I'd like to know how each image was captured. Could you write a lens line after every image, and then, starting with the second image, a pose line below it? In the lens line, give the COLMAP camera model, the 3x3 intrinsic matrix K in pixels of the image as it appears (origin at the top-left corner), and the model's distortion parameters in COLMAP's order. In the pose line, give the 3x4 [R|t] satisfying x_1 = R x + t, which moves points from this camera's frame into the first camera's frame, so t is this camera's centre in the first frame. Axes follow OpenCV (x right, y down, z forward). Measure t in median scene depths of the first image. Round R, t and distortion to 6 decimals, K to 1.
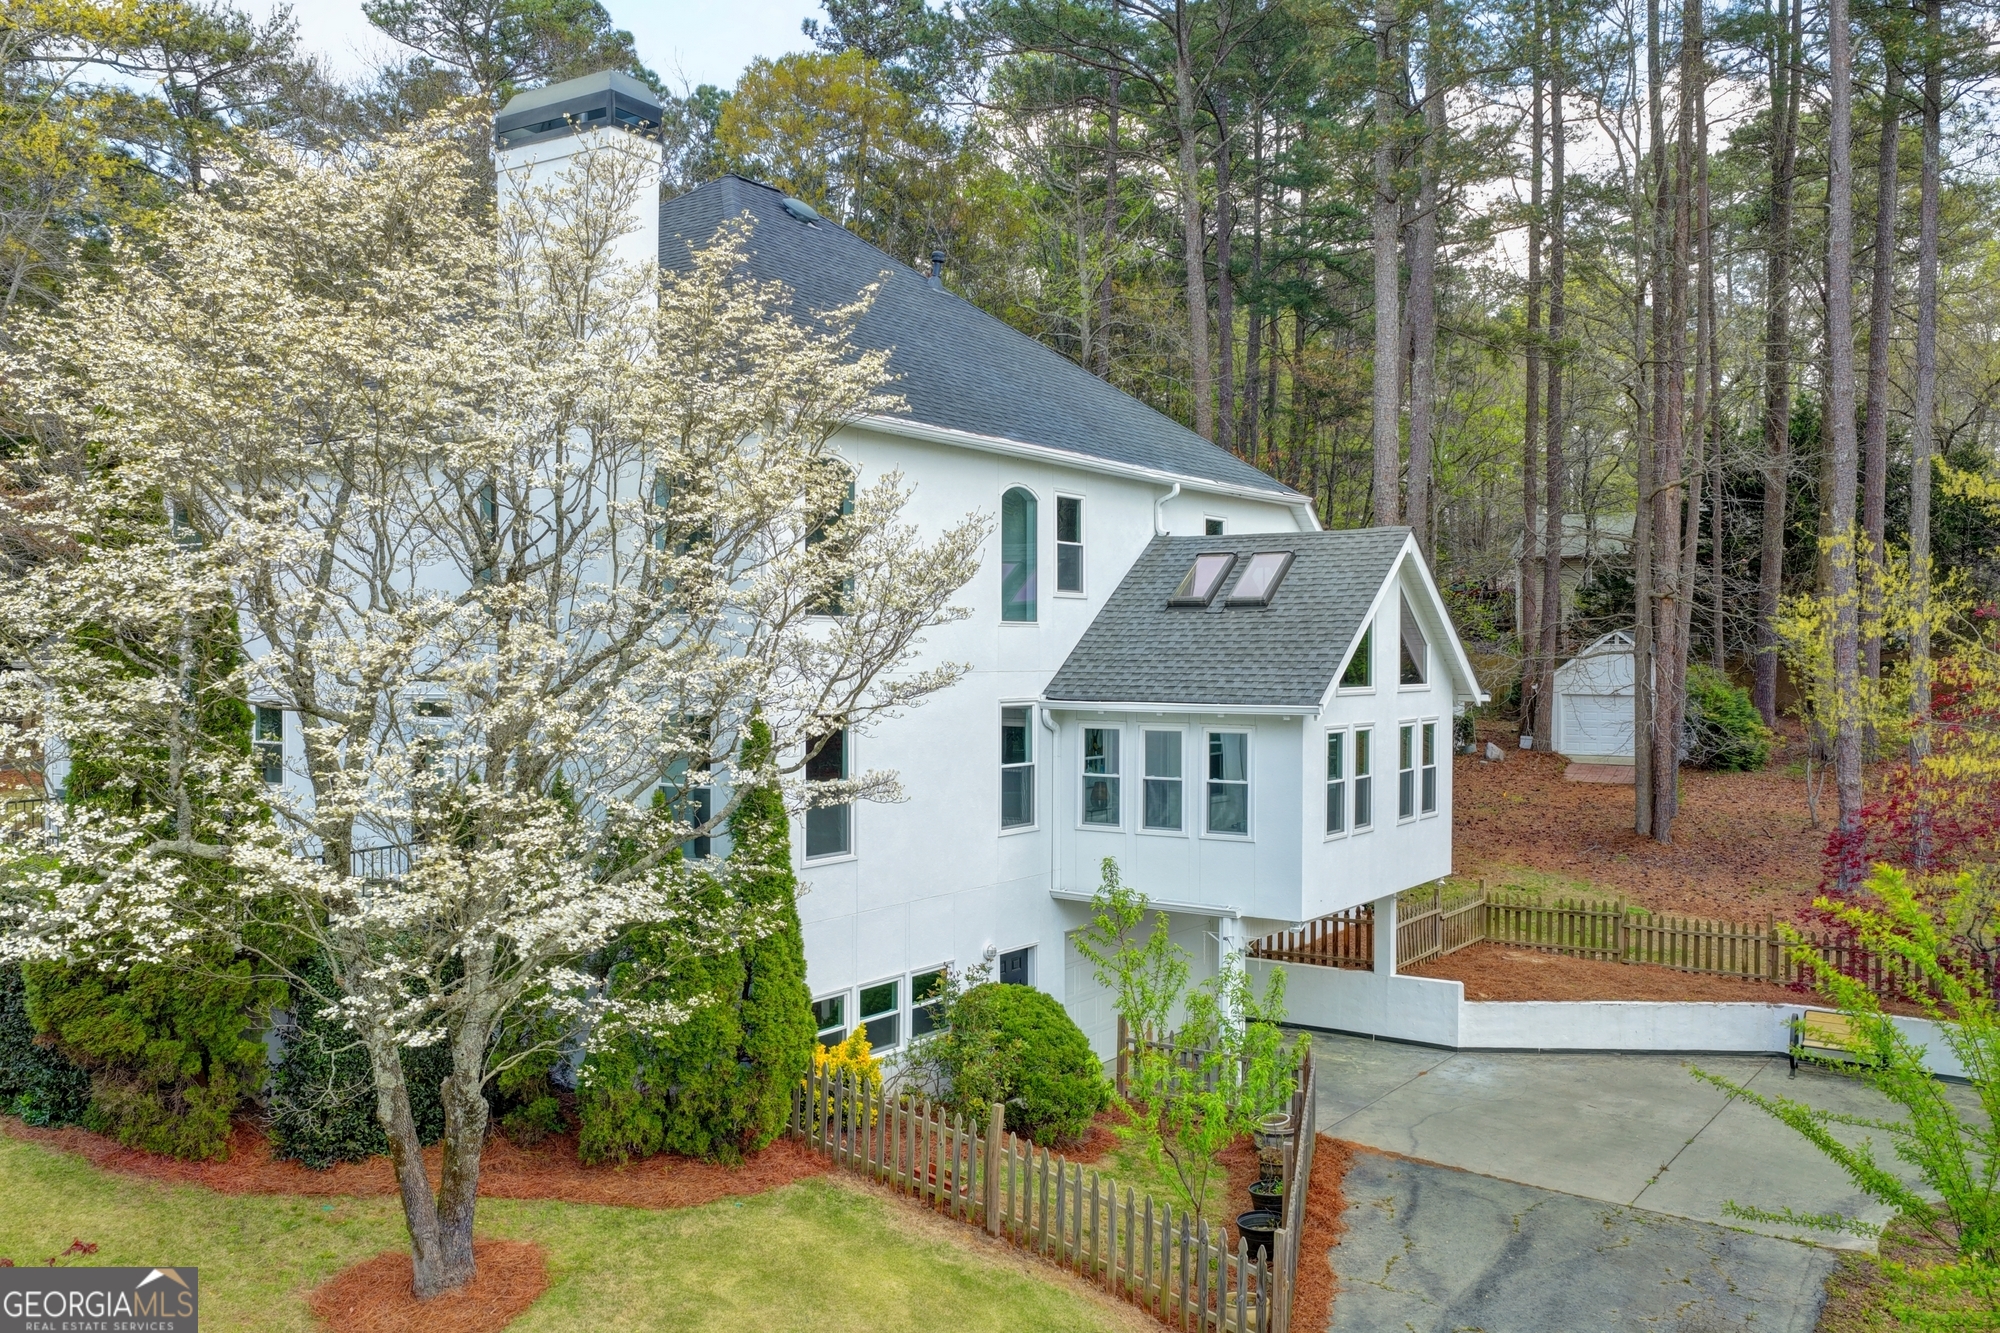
lens RADIAL K [[1660.6, 0, 997.5], [0, 1660.6, 670.7], [0, 0, 1]] dist [-0.013997, 0.000729]
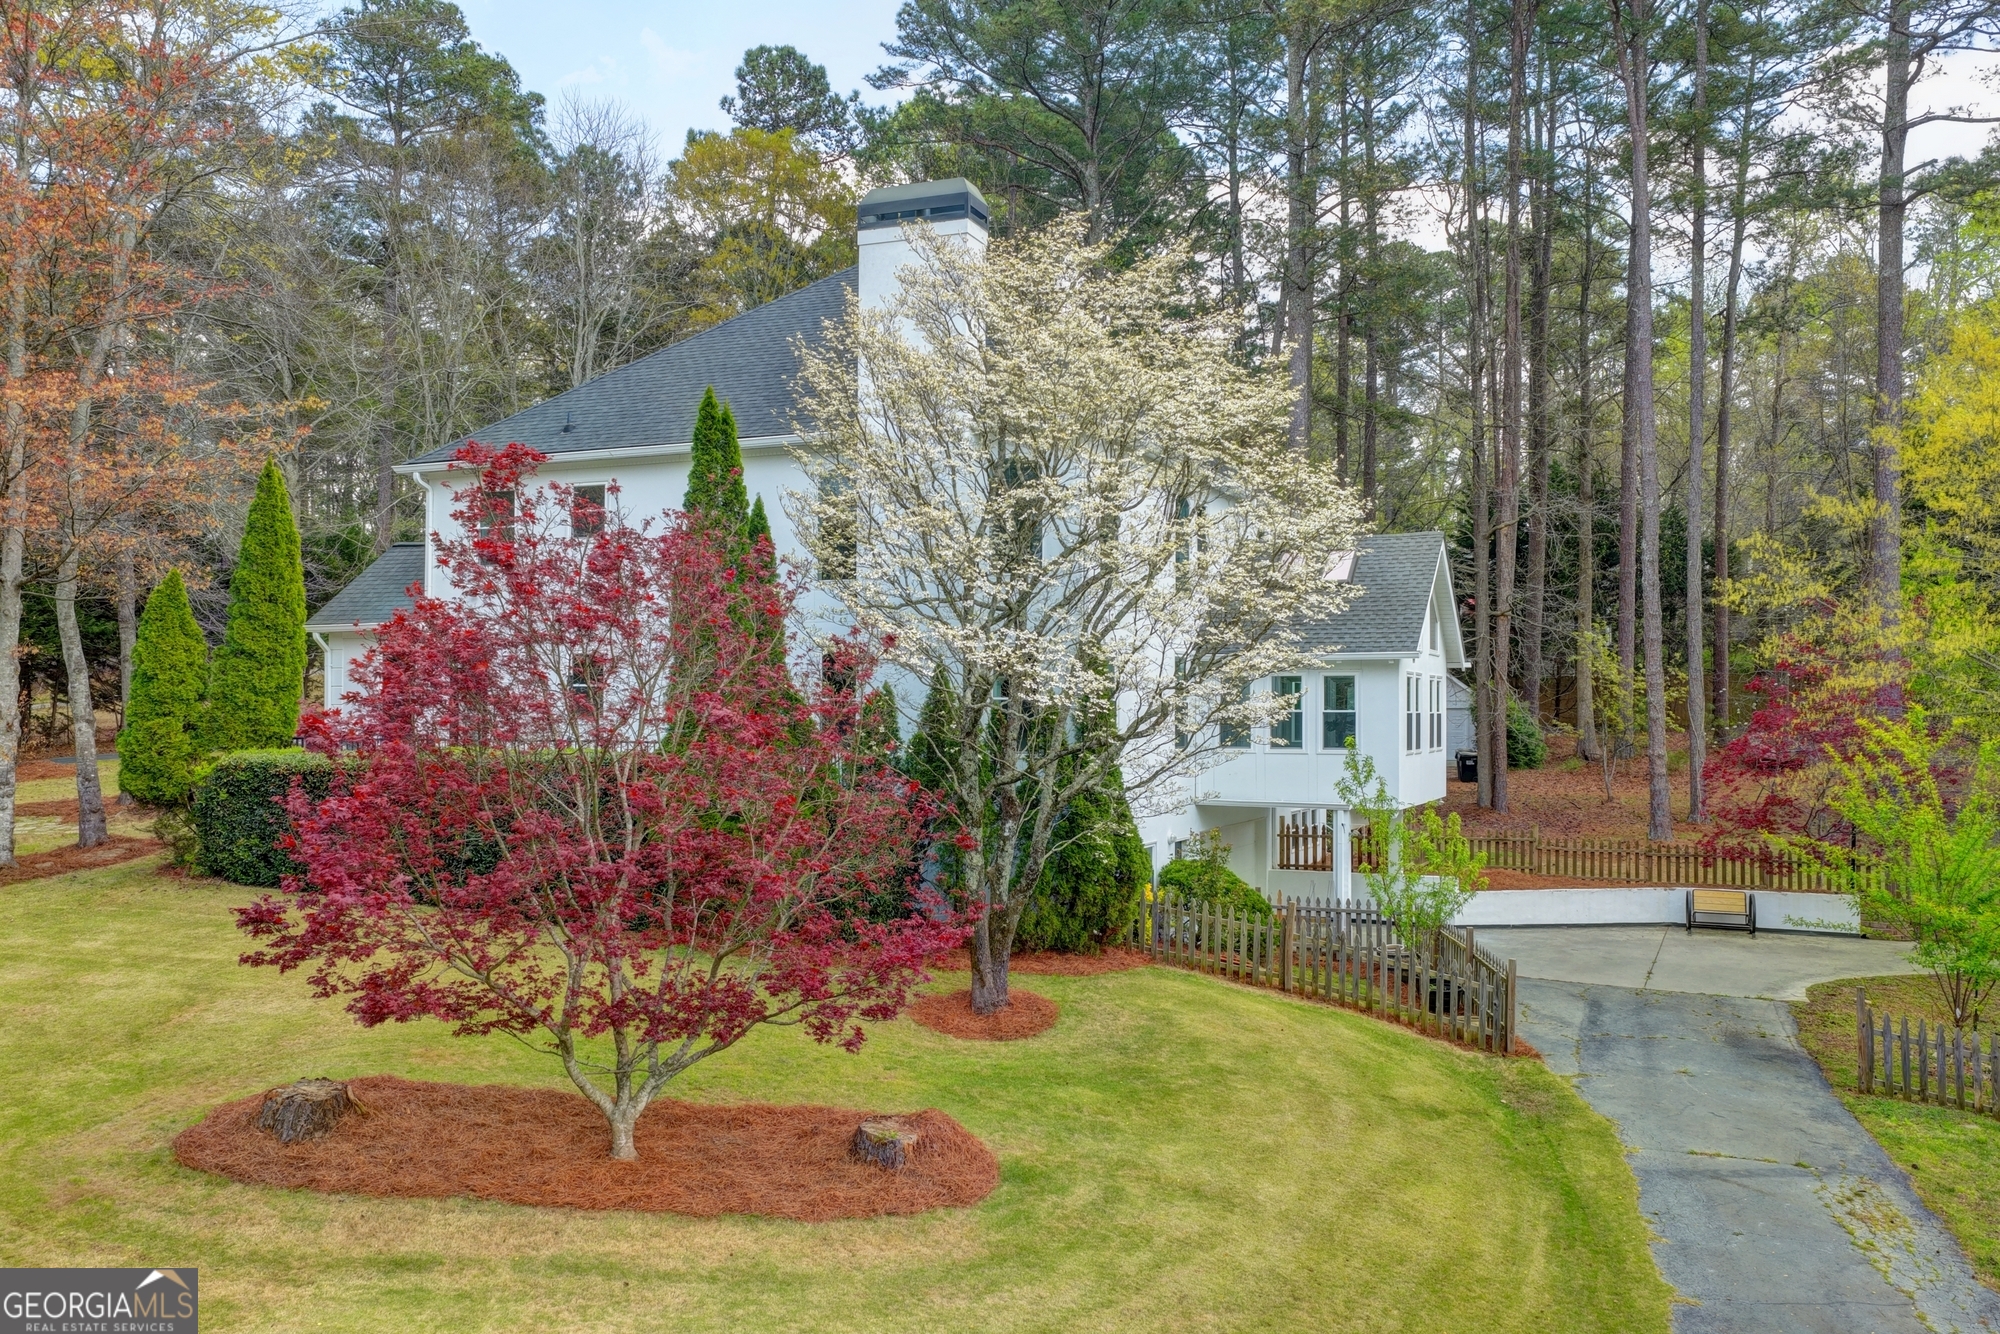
lens RADIAL K [[1660.6, 0, 1002.9], [0, 1660.6, 664.2], [0, 0, 1]] dist [-0.013997, 0.000729]
pose [[0.982207, 0.005483, 0.187720, -0.344286], [0.001889, 0.999235, -0.039071, 0.071248], [-0.187790, 0.038730, 0.981445, -0.259843]]
